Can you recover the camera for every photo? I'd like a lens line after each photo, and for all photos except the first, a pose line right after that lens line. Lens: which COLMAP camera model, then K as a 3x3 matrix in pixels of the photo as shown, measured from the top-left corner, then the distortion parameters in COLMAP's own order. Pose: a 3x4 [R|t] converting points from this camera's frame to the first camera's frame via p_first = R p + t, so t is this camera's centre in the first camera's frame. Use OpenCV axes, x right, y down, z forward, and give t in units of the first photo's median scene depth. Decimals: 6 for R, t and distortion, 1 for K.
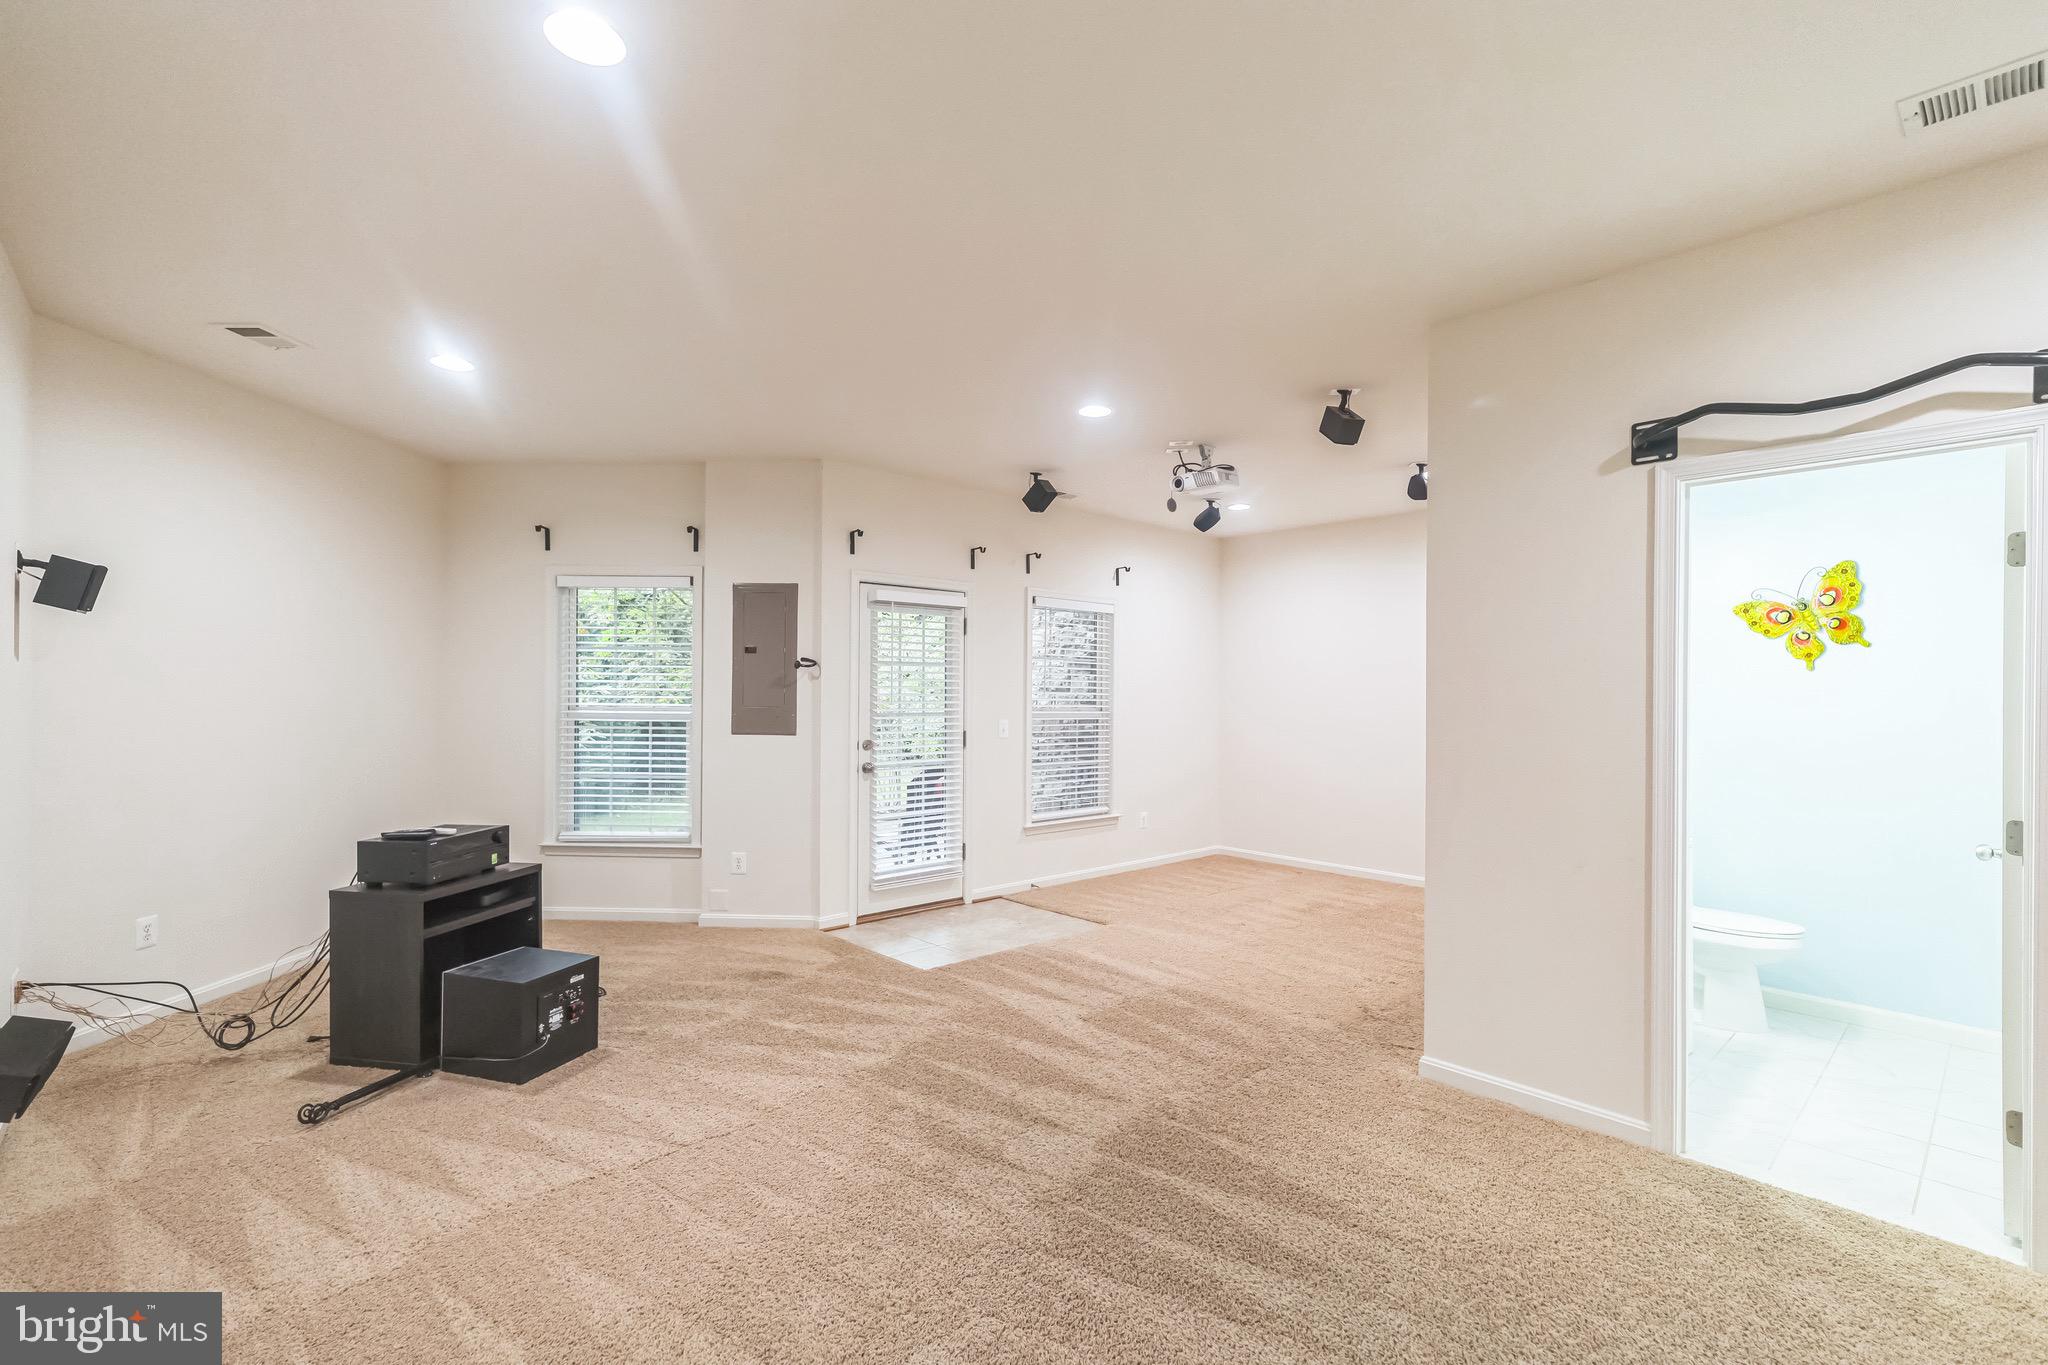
lens RADIAL K [[923.8, 0, 1020.8], [0, 923.8, 684.0], [0, 0, 1]] dist [0.011505, -0.001317]
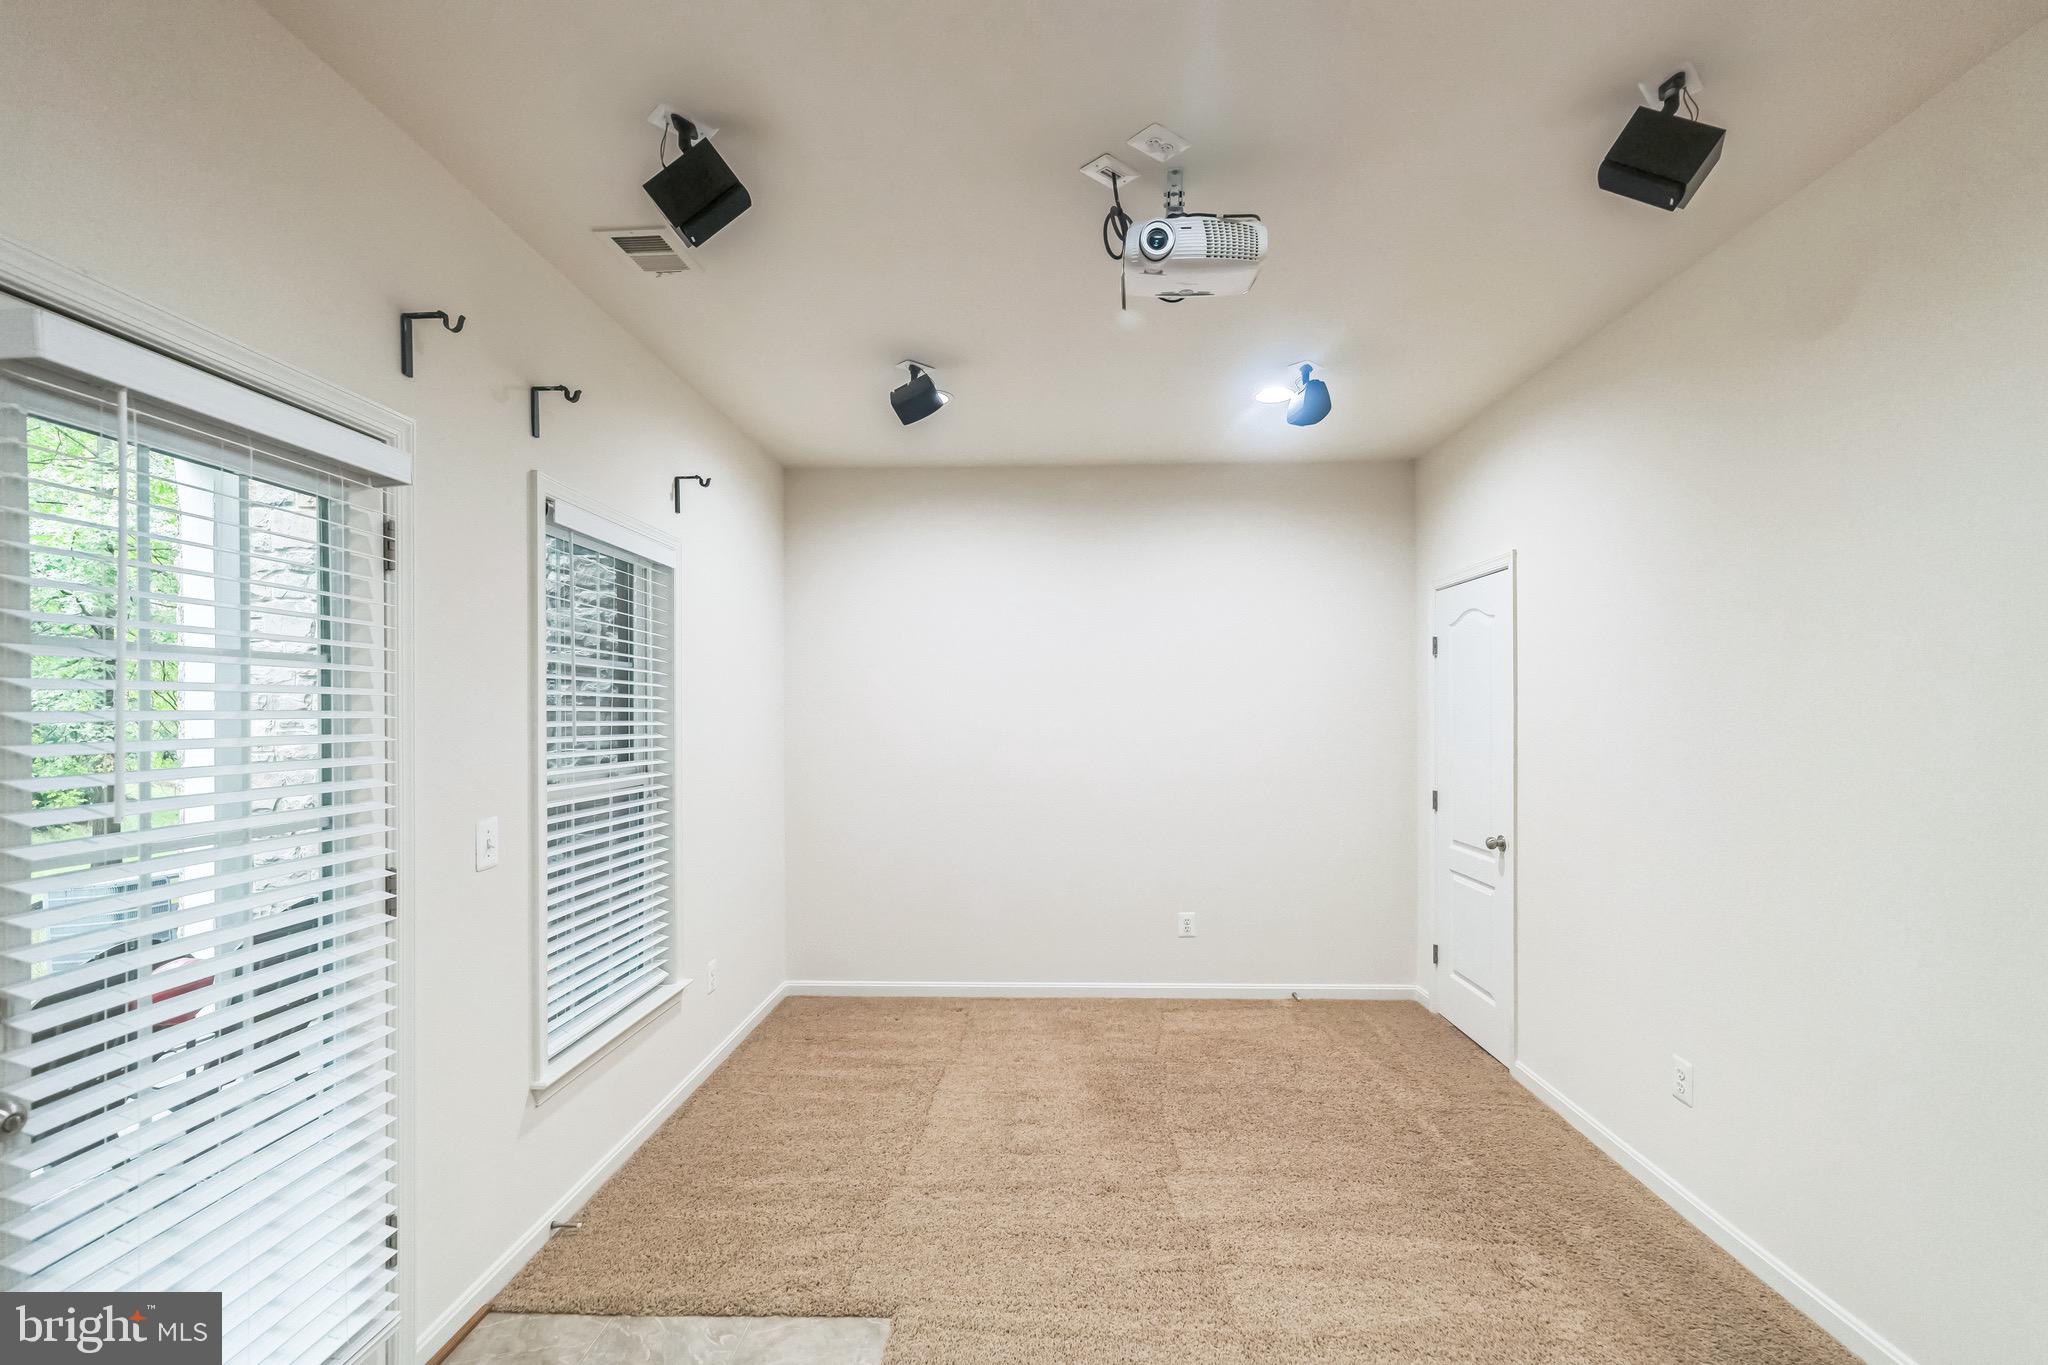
lens RADIAL K [[923.8, 0, 1024.2], [0, 923.8, 710.4], [0, 0, 1]] dist [0.011505, -0.001317]
pose [[0.695264, -0.008686, 0.718702, -0.139311], [0.000659, 0.999934, 0.011447, -0.008458], [-0.718754, -0.007485, 0.695224, 0.617492]]
